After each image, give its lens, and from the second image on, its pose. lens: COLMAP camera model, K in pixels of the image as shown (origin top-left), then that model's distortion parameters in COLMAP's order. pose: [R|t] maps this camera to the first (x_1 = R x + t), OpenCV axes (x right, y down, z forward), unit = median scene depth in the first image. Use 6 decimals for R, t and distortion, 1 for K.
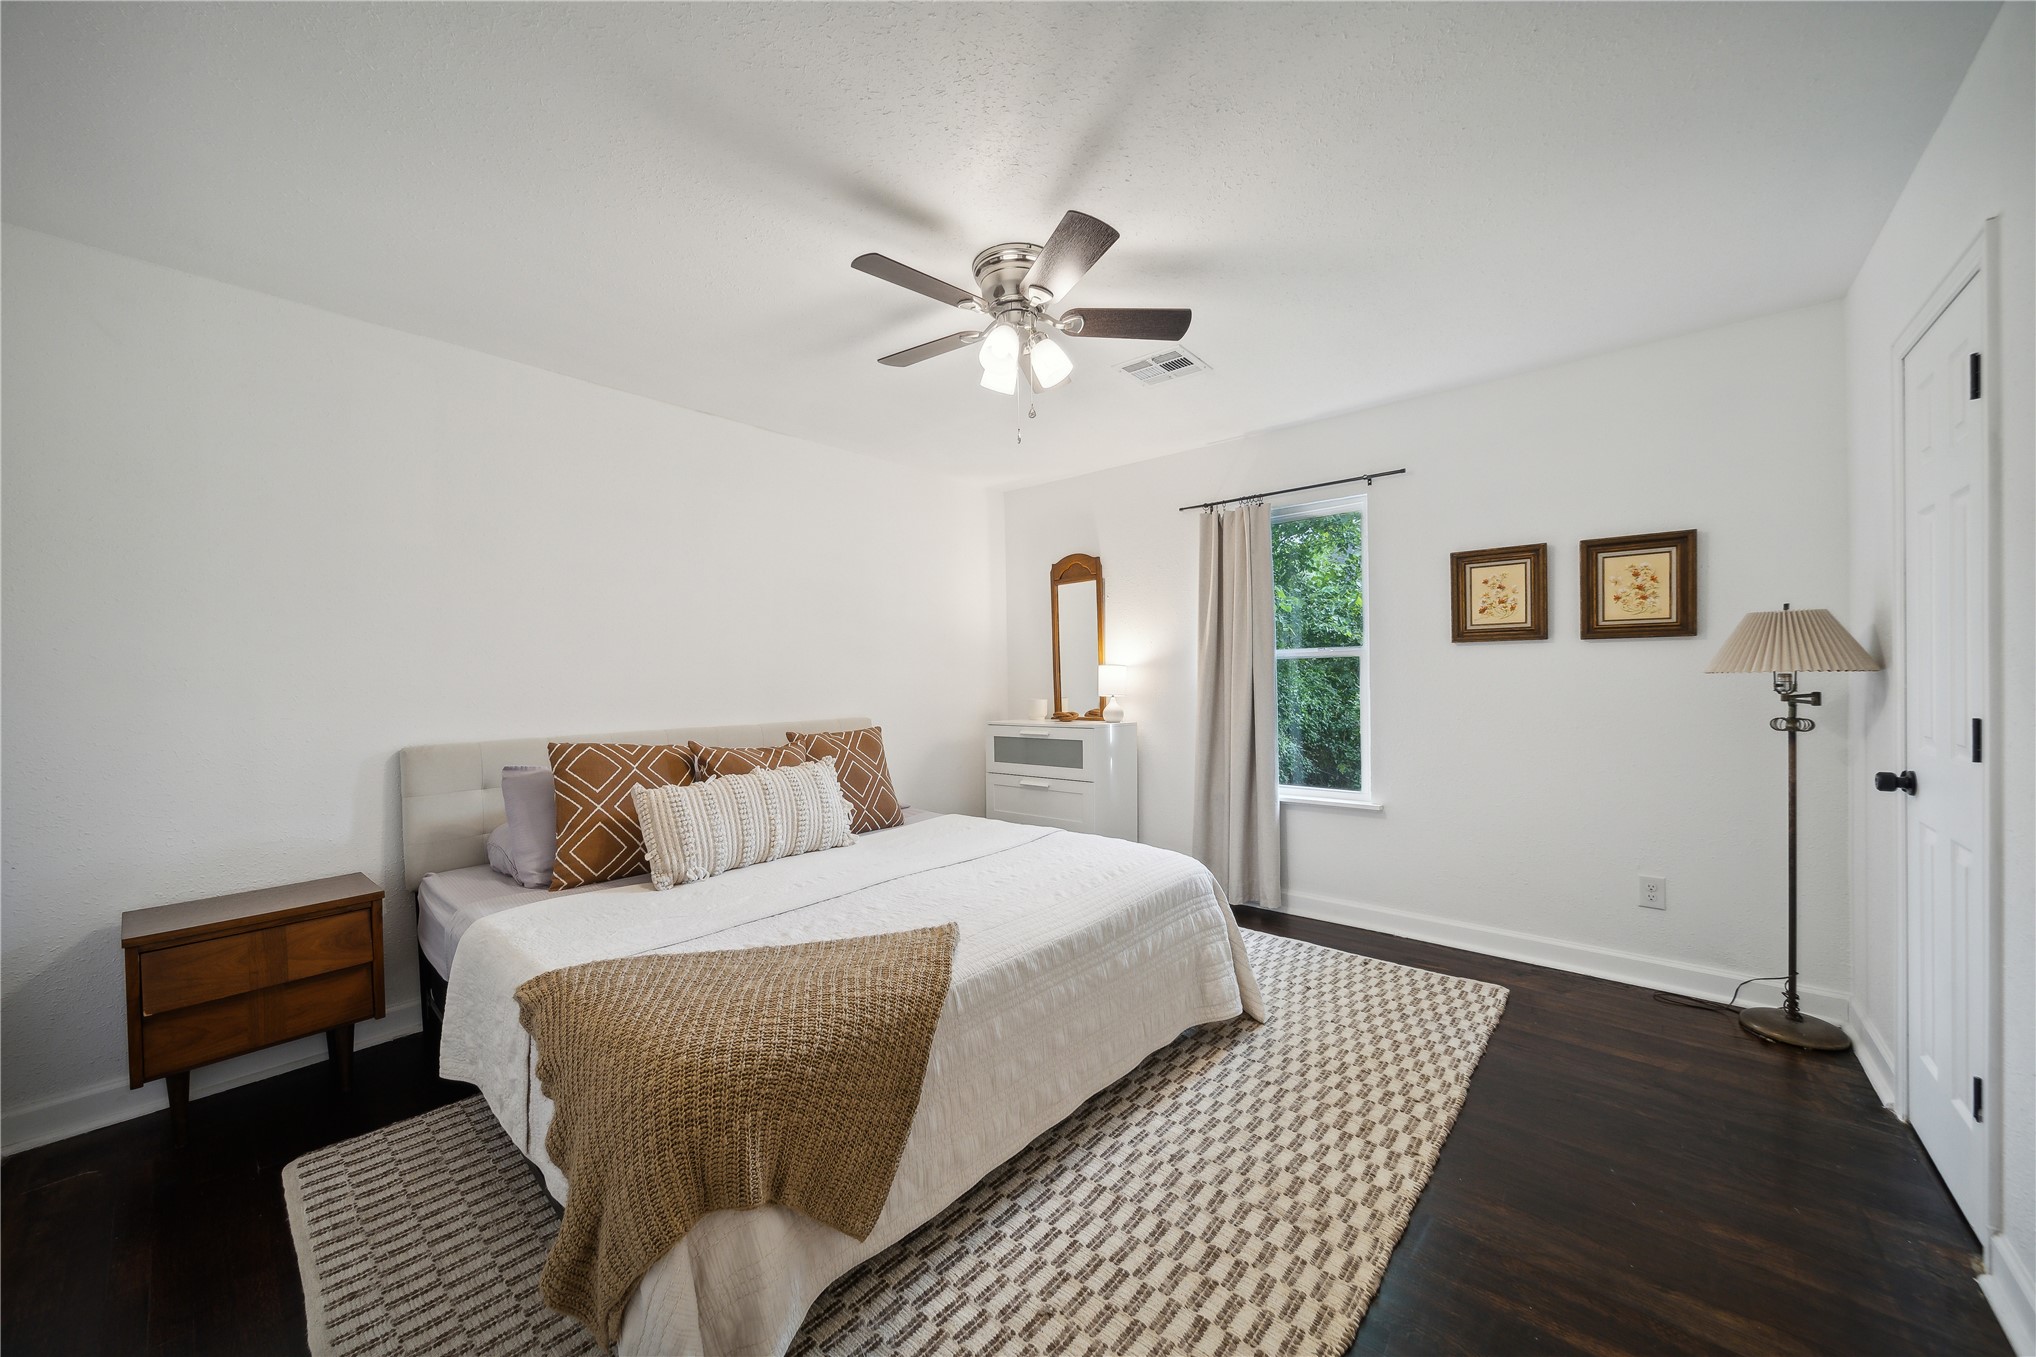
lens RADIAL K [[739.0, 0, 1019.8], [0, 739.0, 683.2], [0, 0, 1]] dist [-0.000211, -0.000088]
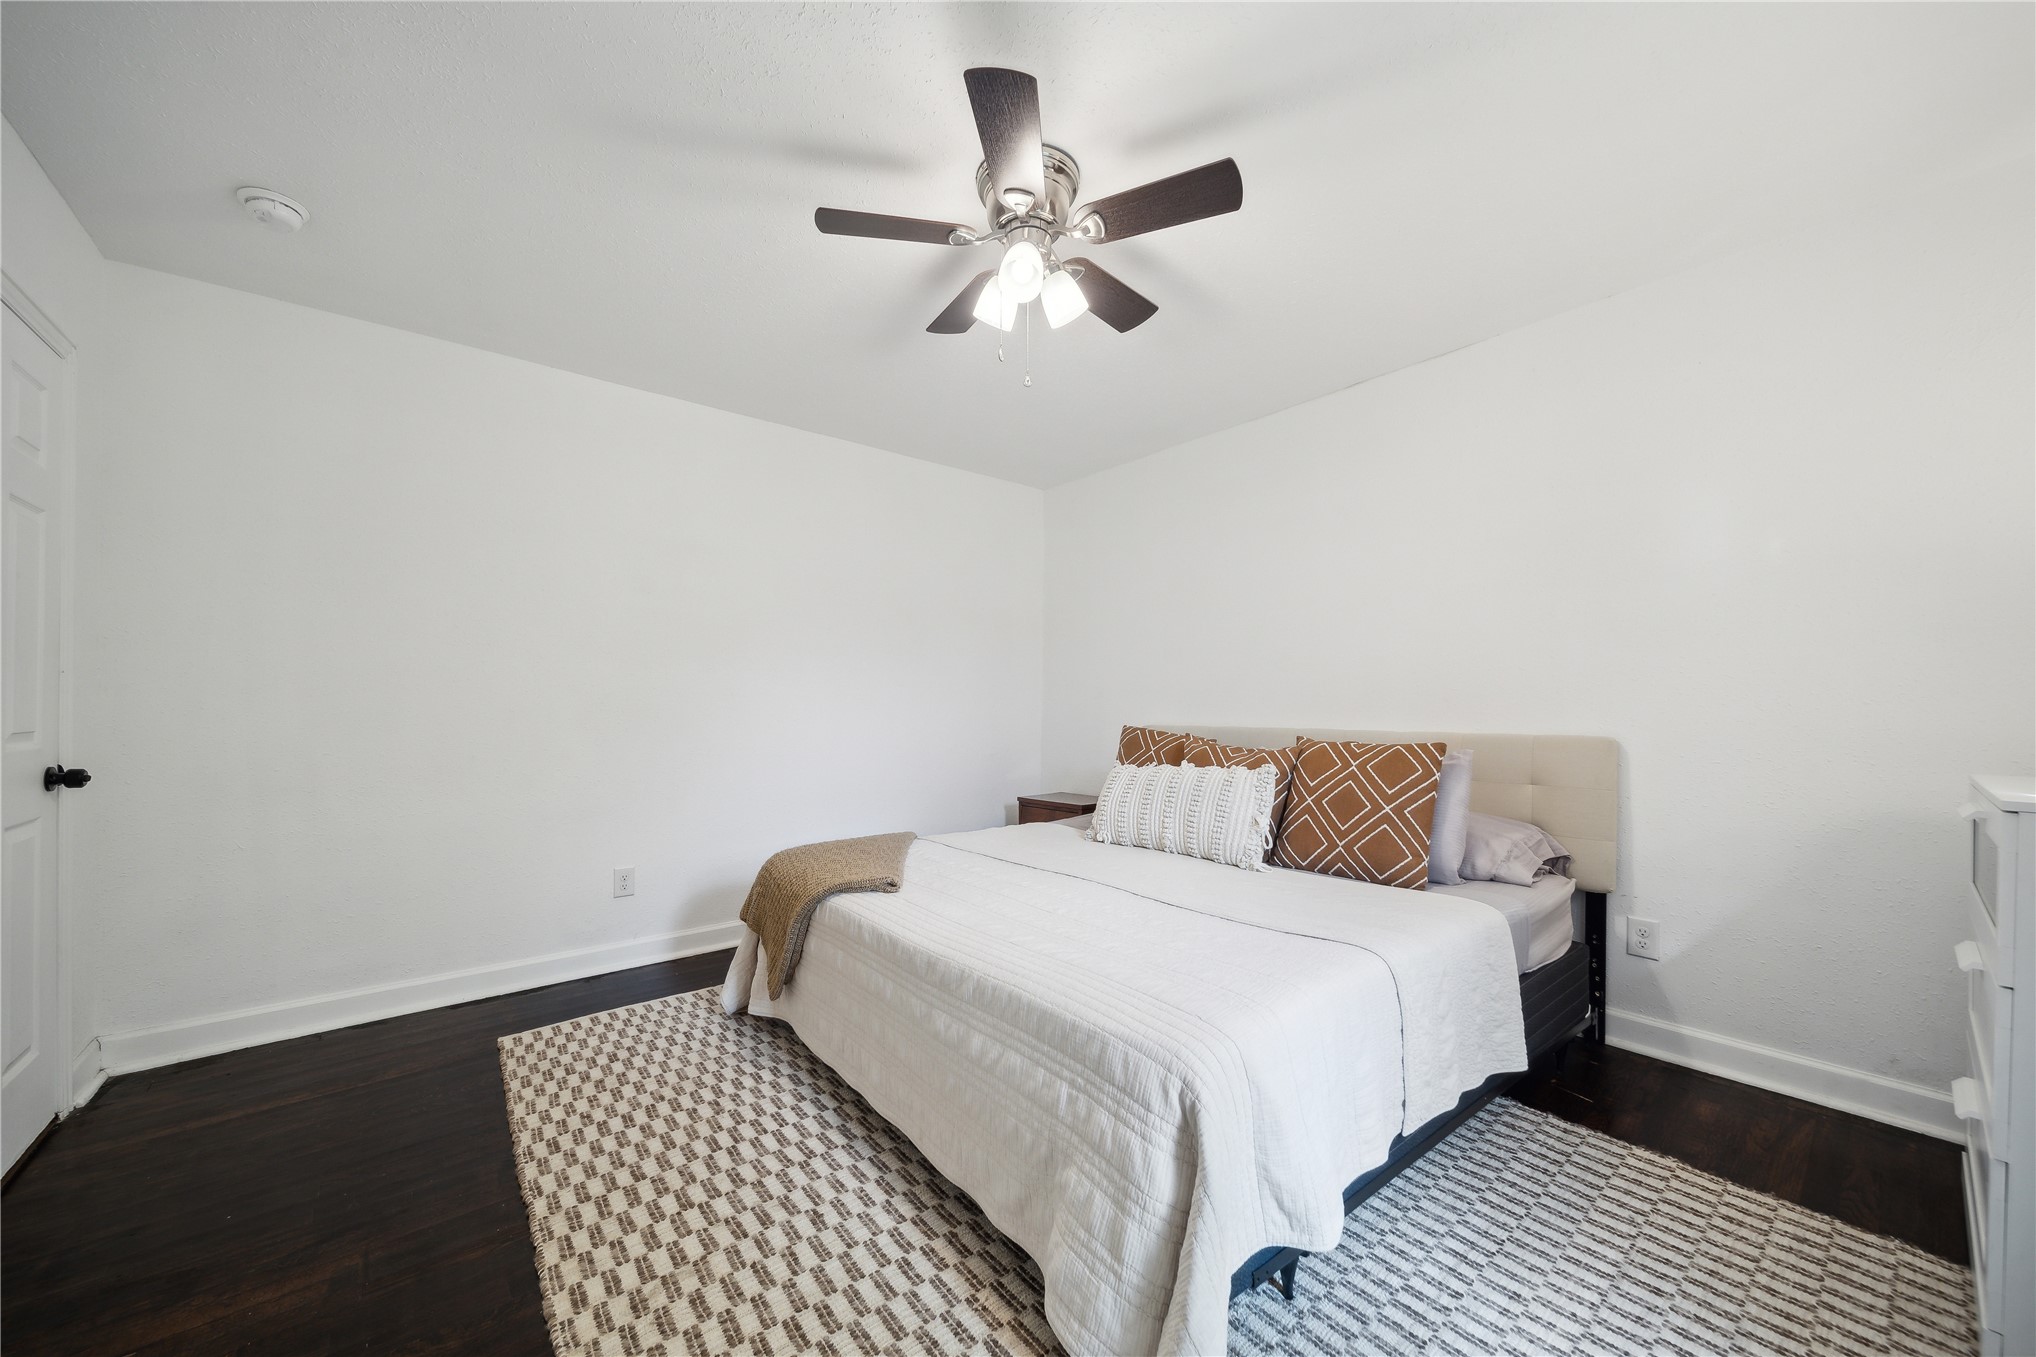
lens RADIAL K [[739.0, 0, 1018.1], [0, 739.0, 684.6], [0, 0, 1]] dist [-0.000211, -0.000088]
pose [[-0.183428, -0.011627, -0.982964, 1.175528], [-0.001764, 0.999932, -0.011499, 0.026433], [0.983032, -0.000375, -0.183436, 1.588117]]
